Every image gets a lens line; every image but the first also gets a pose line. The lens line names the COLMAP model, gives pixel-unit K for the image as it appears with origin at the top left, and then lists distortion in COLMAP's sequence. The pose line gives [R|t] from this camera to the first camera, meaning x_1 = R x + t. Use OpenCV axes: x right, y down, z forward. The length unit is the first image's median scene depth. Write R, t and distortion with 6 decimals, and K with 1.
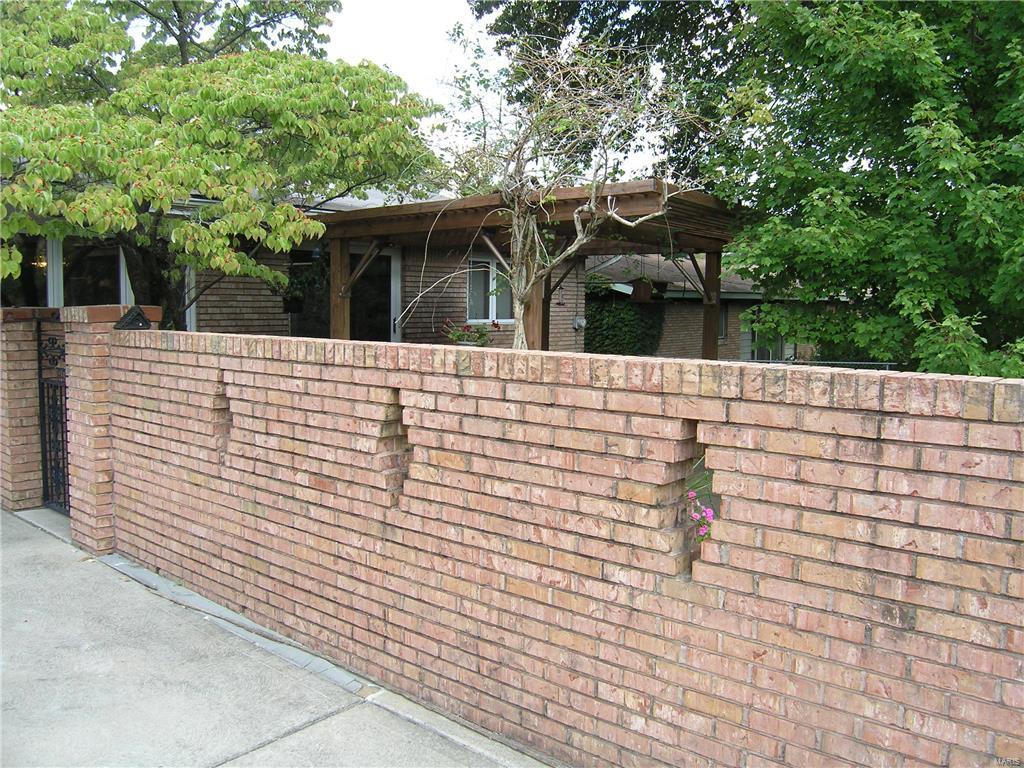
lens RADIAL K [[851.9, 0, 512.0], [0, 851.9, 384.0], [0, 0, 1]] dist [-0.004472, -0.000724]
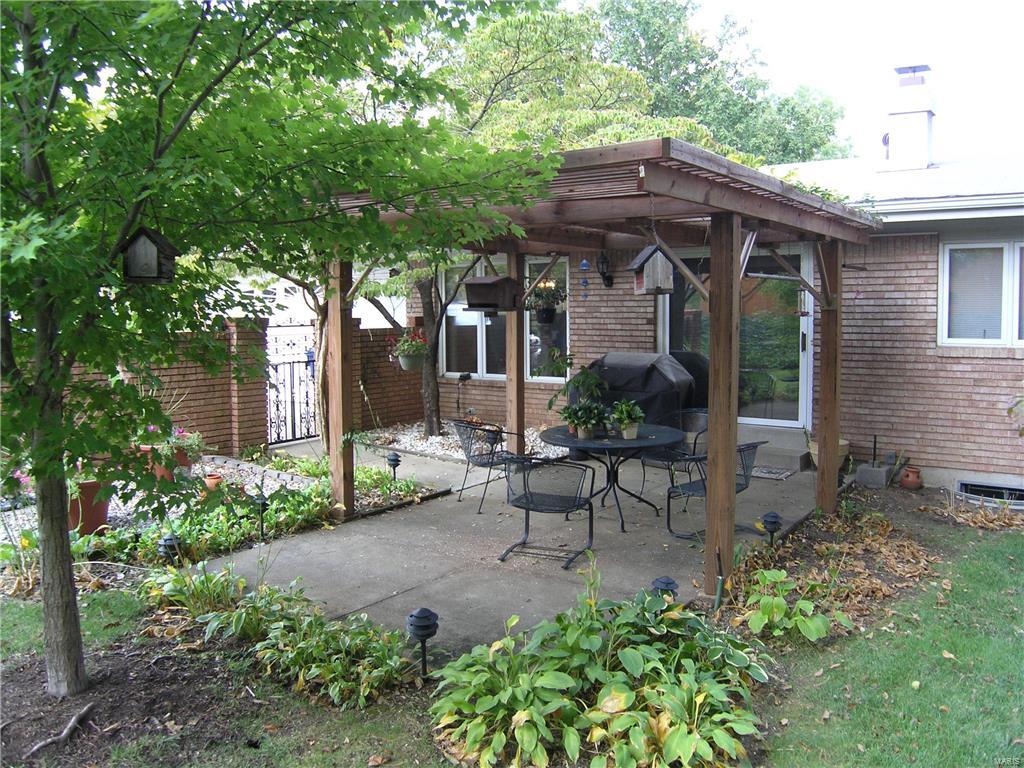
lens RADIAL K [[851.9, 0, 512.0], [0, 851.9, 384.0], [0, 0, 1]] dist [-0.004472, -0.000724]
pose [[0.112604, 0.079859, -0.990426, 0.725639], [-0.091842, 0.993335, 0.069652, -0.070441], [0.989386, 0.083120, 0.119188, 0.749803]]
